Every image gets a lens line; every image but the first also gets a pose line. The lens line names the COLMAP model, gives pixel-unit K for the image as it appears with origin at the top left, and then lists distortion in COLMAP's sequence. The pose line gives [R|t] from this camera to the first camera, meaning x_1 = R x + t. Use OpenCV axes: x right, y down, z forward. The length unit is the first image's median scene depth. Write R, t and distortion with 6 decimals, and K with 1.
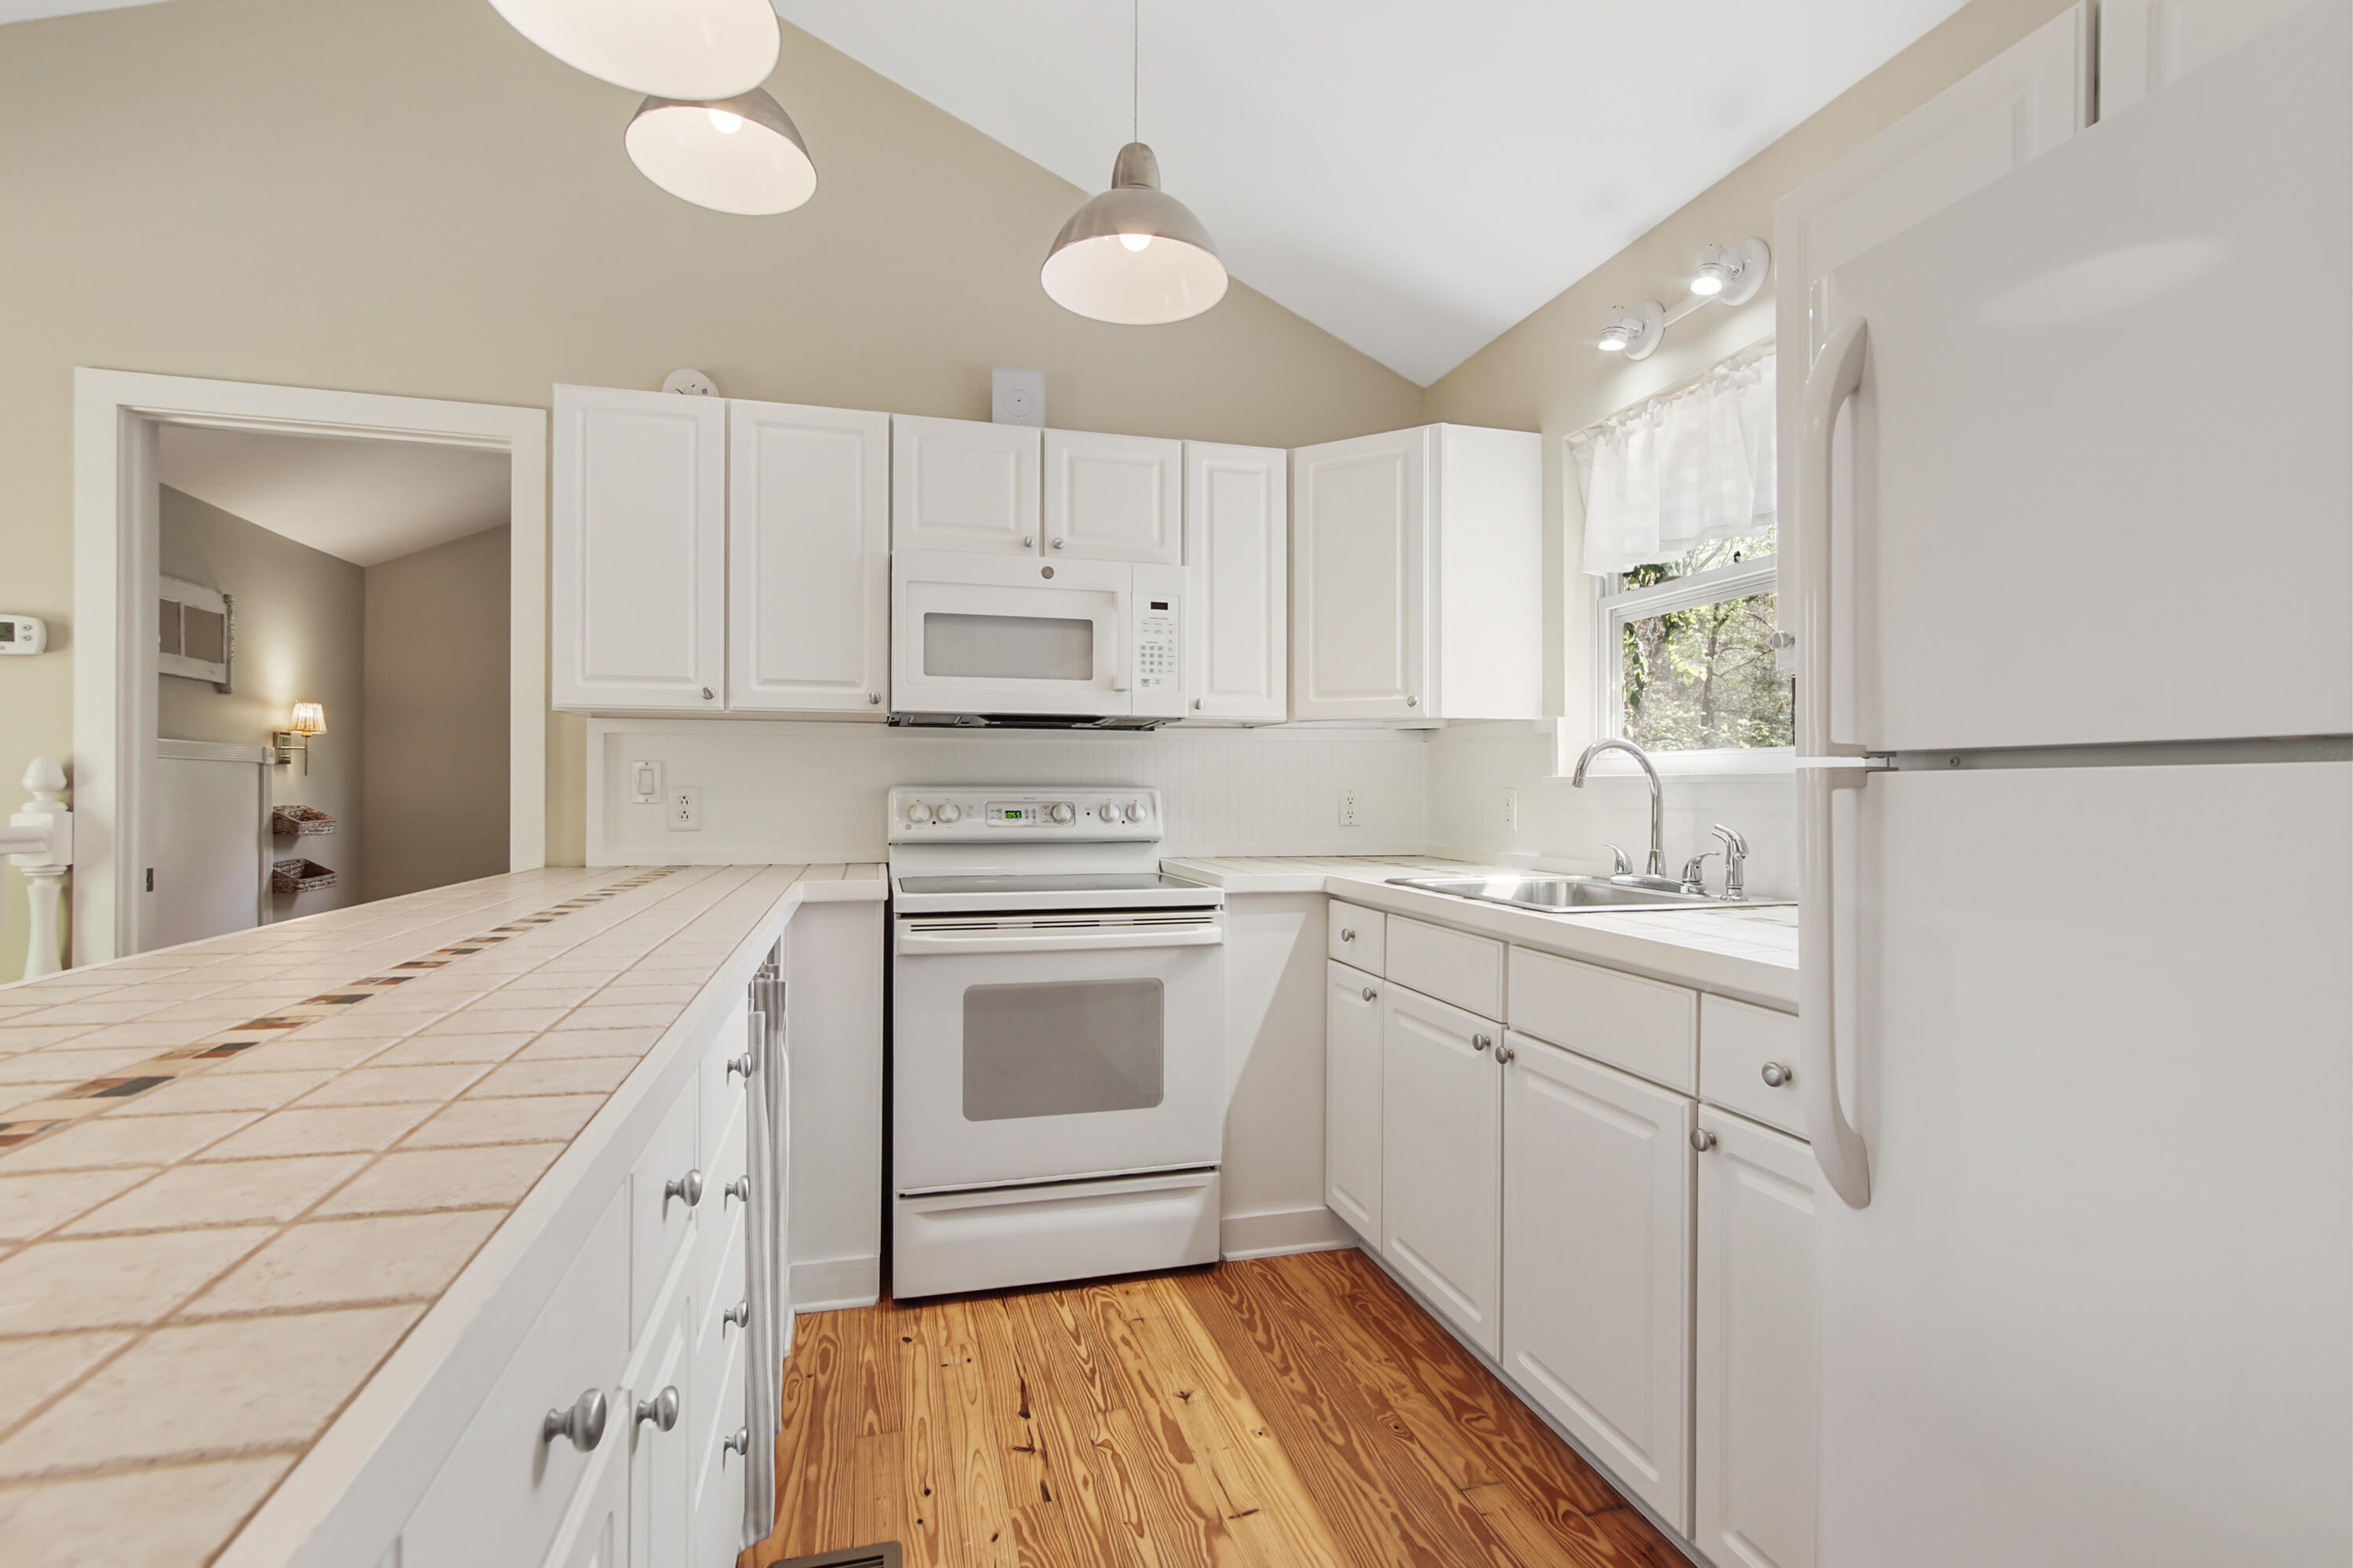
lens RADIAL K [[1031.1, 0, 1144.0], [0, 1031.1, 781.2], [0, 0, 1]] dist [-0.001656, -0.000019]
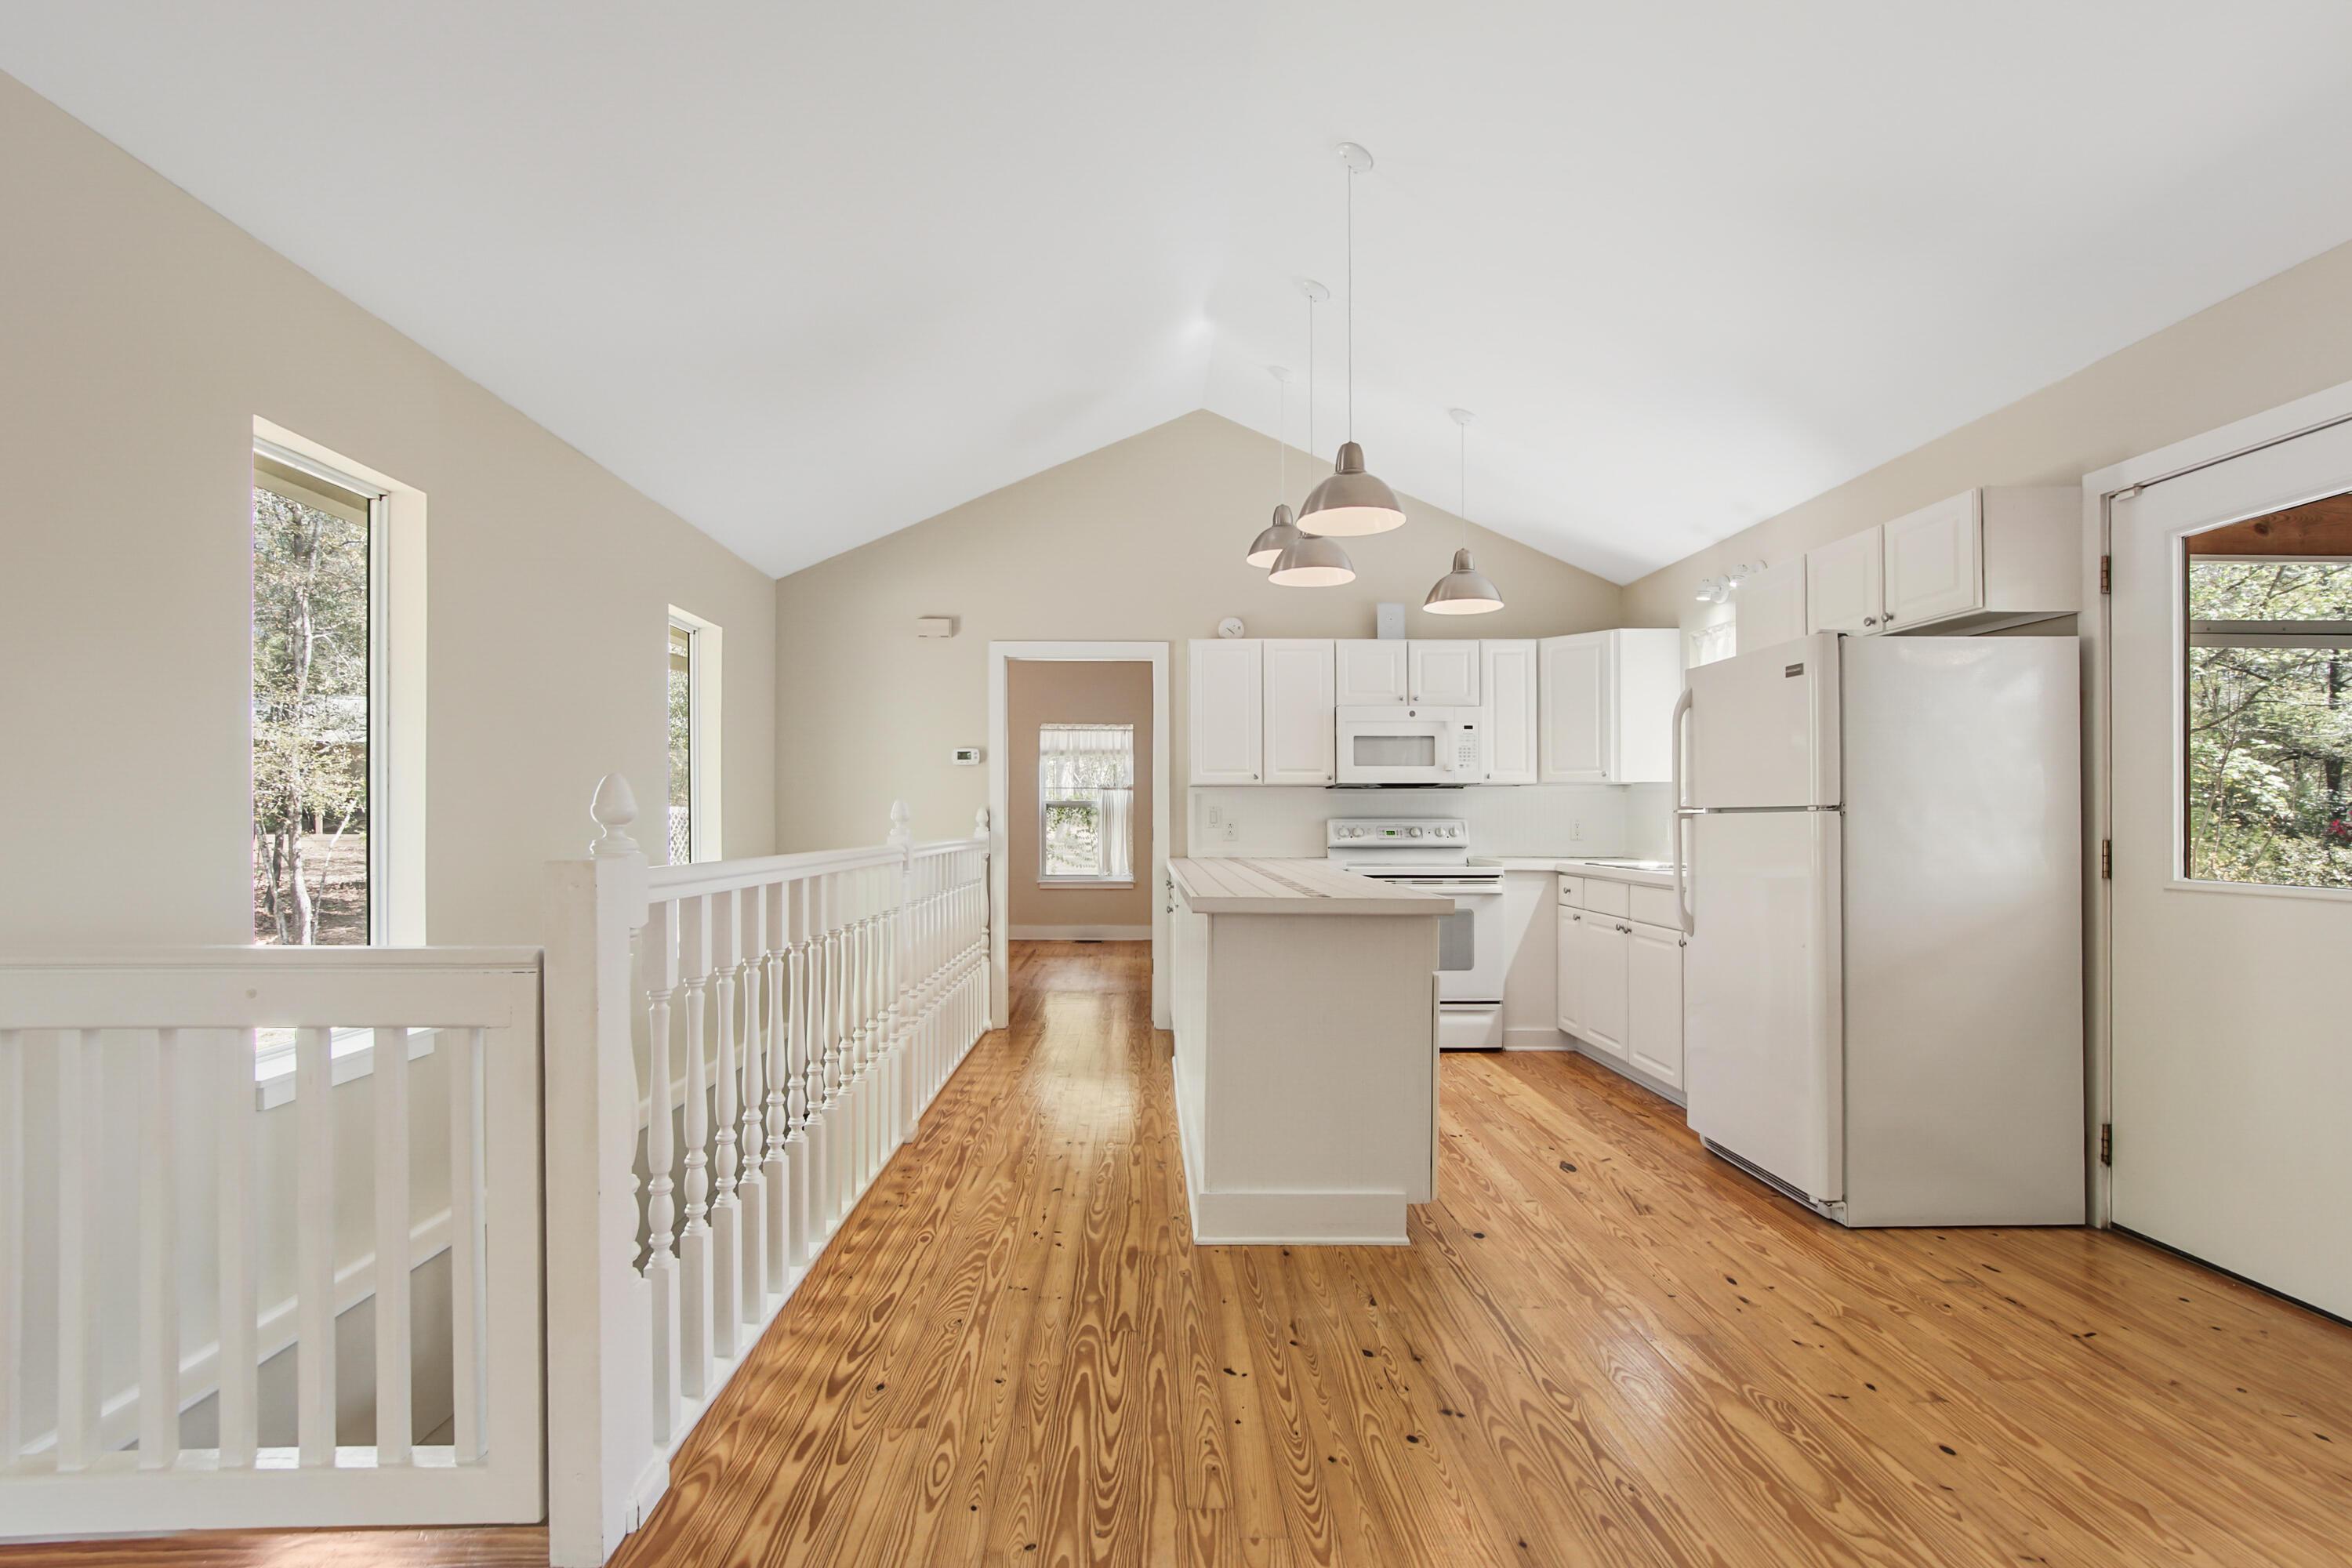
lens RADIAL K [[1030.6, 0, 1175.5], [0, 1030.6, 812.8], [0, 0, 1]] dist [-0.003454, -0.000326]
pose [[0.974600, -0.005199, -0.223892, -0.092920], [0.005044, 0.999986, -0.001261, -0.005843], [0.223896, 0.000100, 0.974613, -1.075355]]
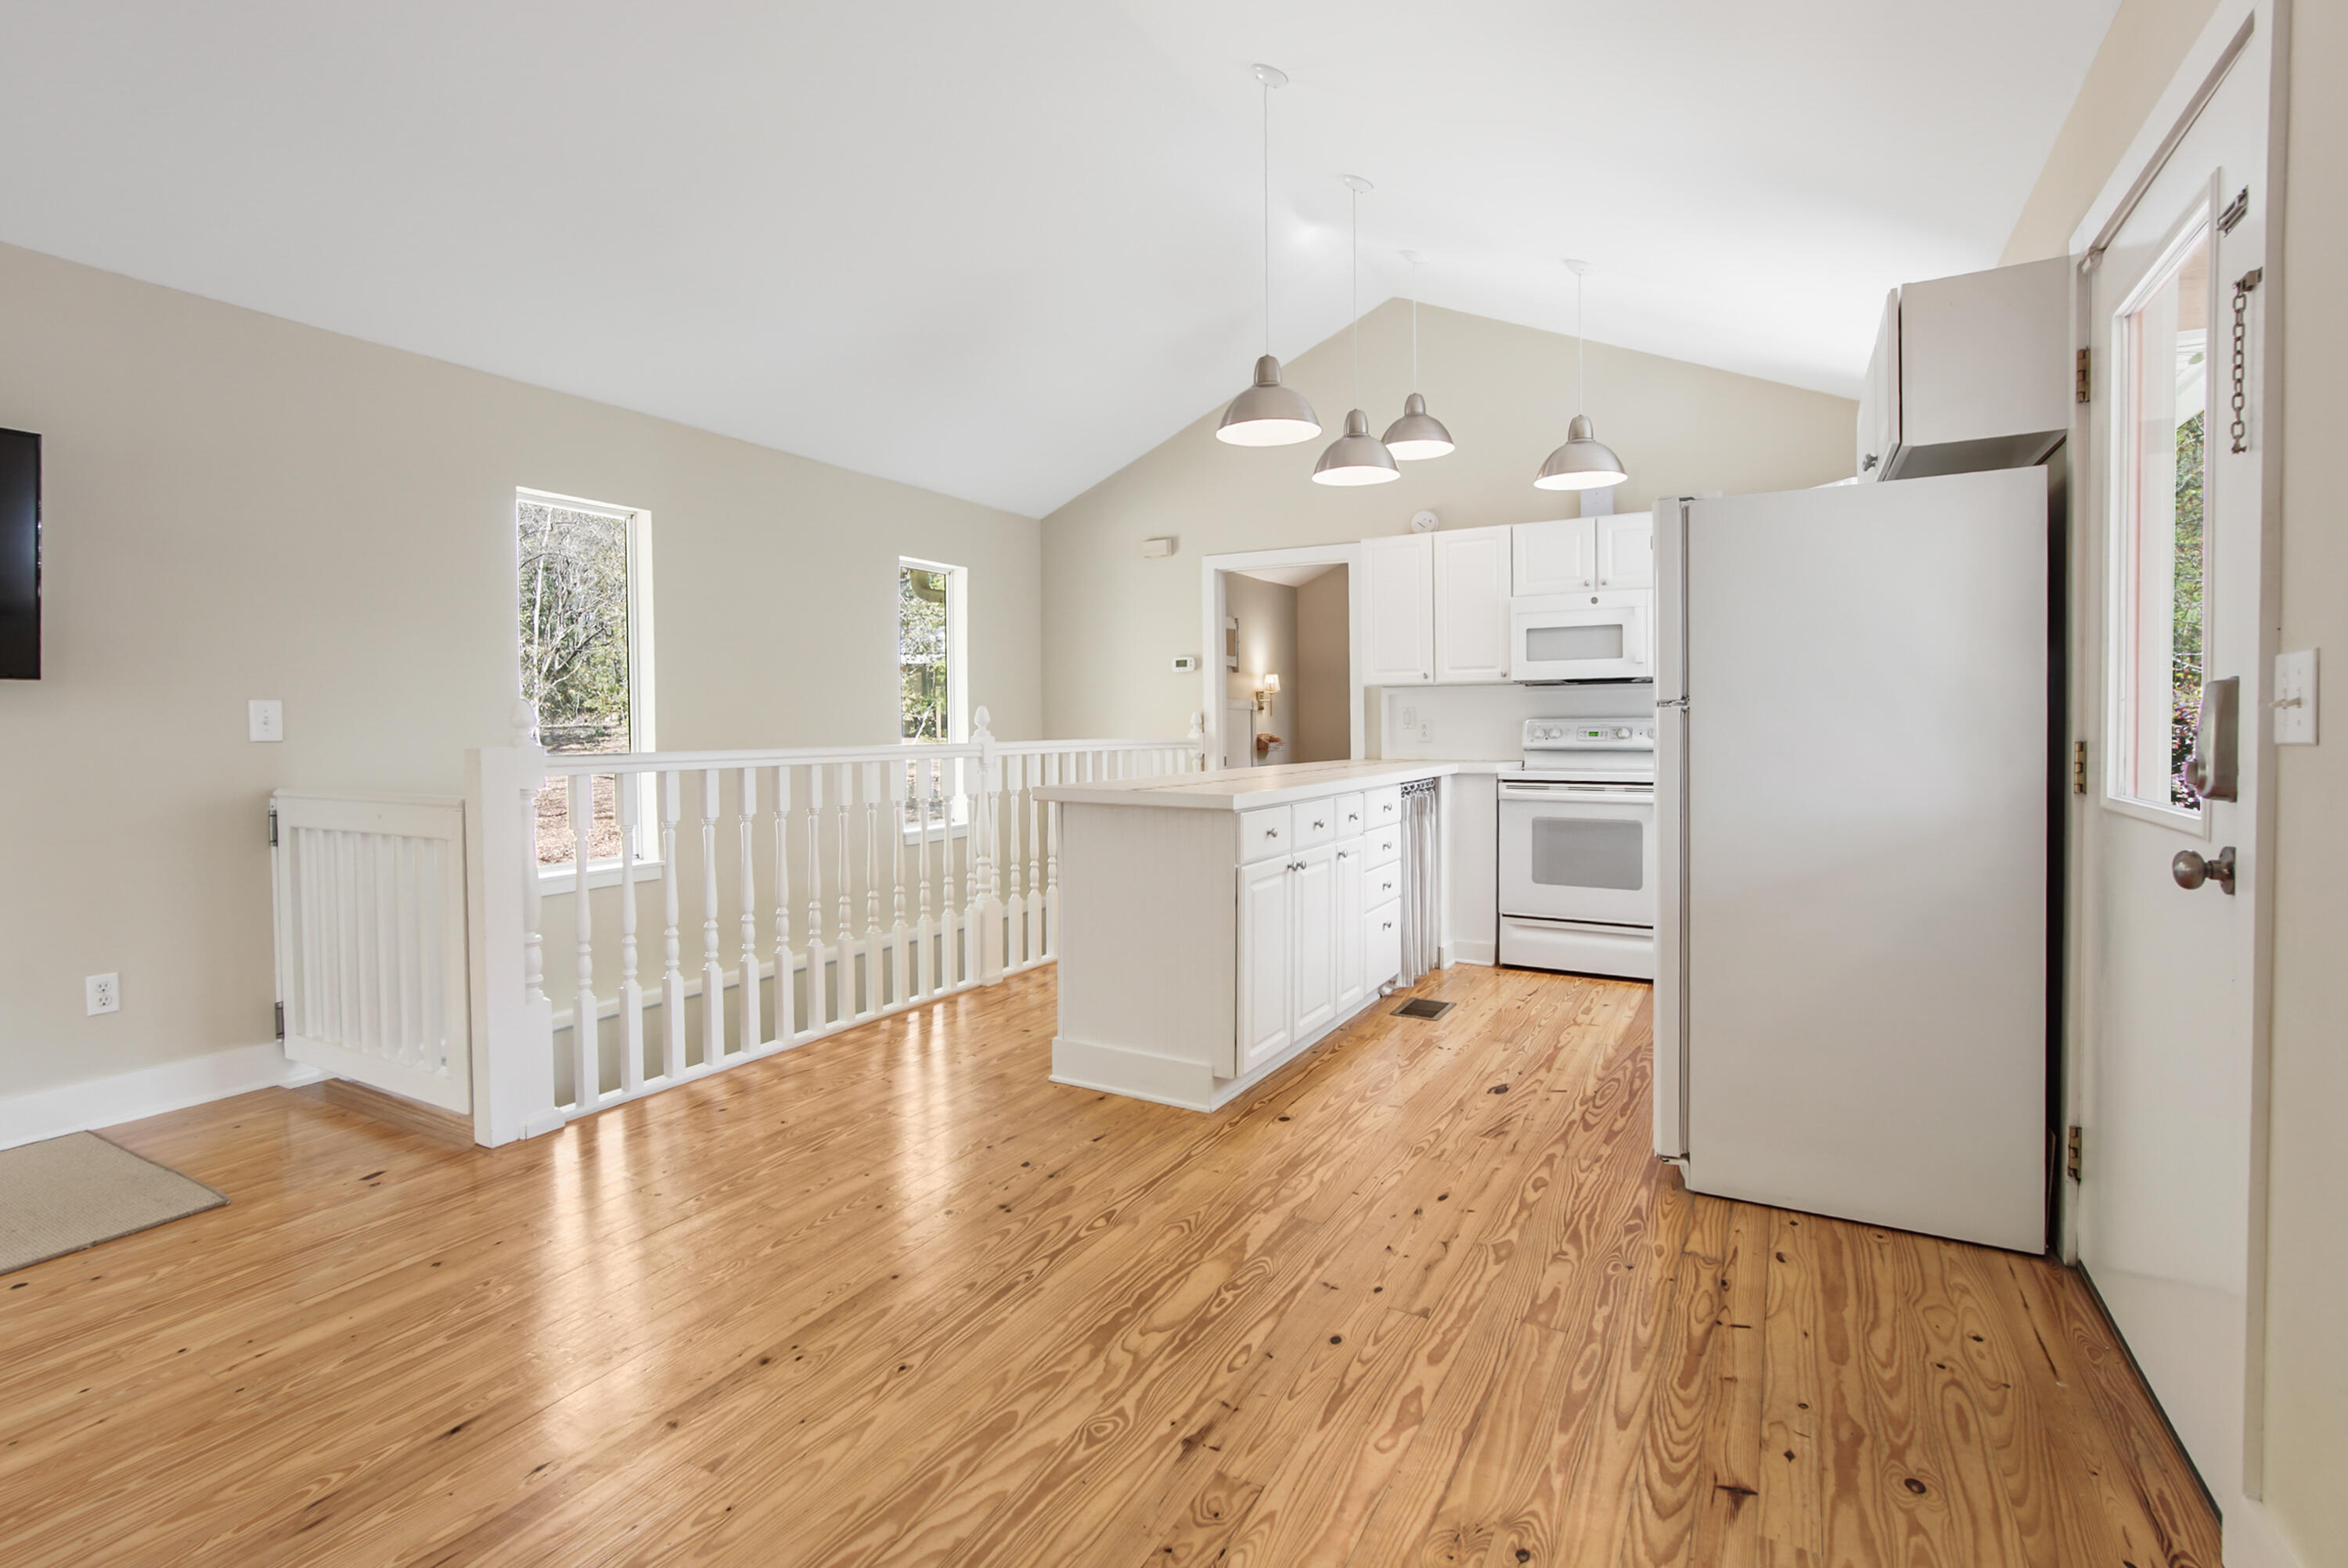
lens RADIAL K [[1087.5, 0, 1174.6], [0, 1087.5, 745.4], [0, 0, 1]] dist [-0.003366, -0.000405]
pose [[0.721478, 0.005183, -0.692418, 0.687490], [0.014155, 0.999653, 0.022232, 0.000611], [0.692292, -0.025841, 0.721154, -0.886480]]
